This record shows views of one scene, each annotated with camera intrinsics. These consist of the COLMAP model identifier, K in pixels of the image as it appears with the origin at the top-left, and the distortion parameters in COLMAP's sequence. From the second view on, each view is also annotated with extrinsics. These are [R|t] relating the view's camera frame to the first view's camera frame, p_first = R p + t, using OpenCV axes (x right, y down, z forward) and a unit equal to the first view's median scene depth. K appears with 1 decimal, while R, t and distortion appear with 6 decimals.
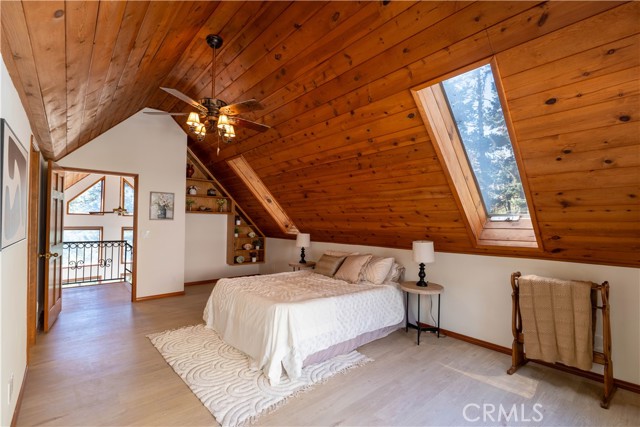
lens RADIAL K [[285.1, 0, 320.0], [0, 285.1, 213.5], [0, 0, 1]] dist [-0.000749, -0.000080]
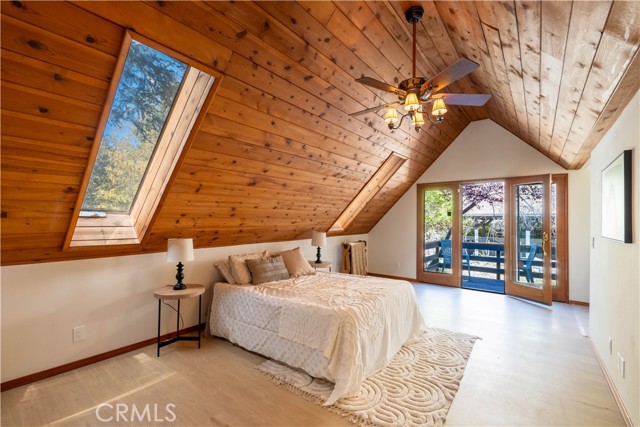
lens RADIAL K [[285.1, 0, 320.0], [0, 285.1, 213.5], [0, 0, 1]] dist [-0.000749, -0.000080]
pose [[-0.190099, 0.015378, 0.981645, -0.709388], [-0.029918, 0.999322, -0.021448, 0.023965], [-0.981309, -0.033446, -0.189510, 0.854993]]
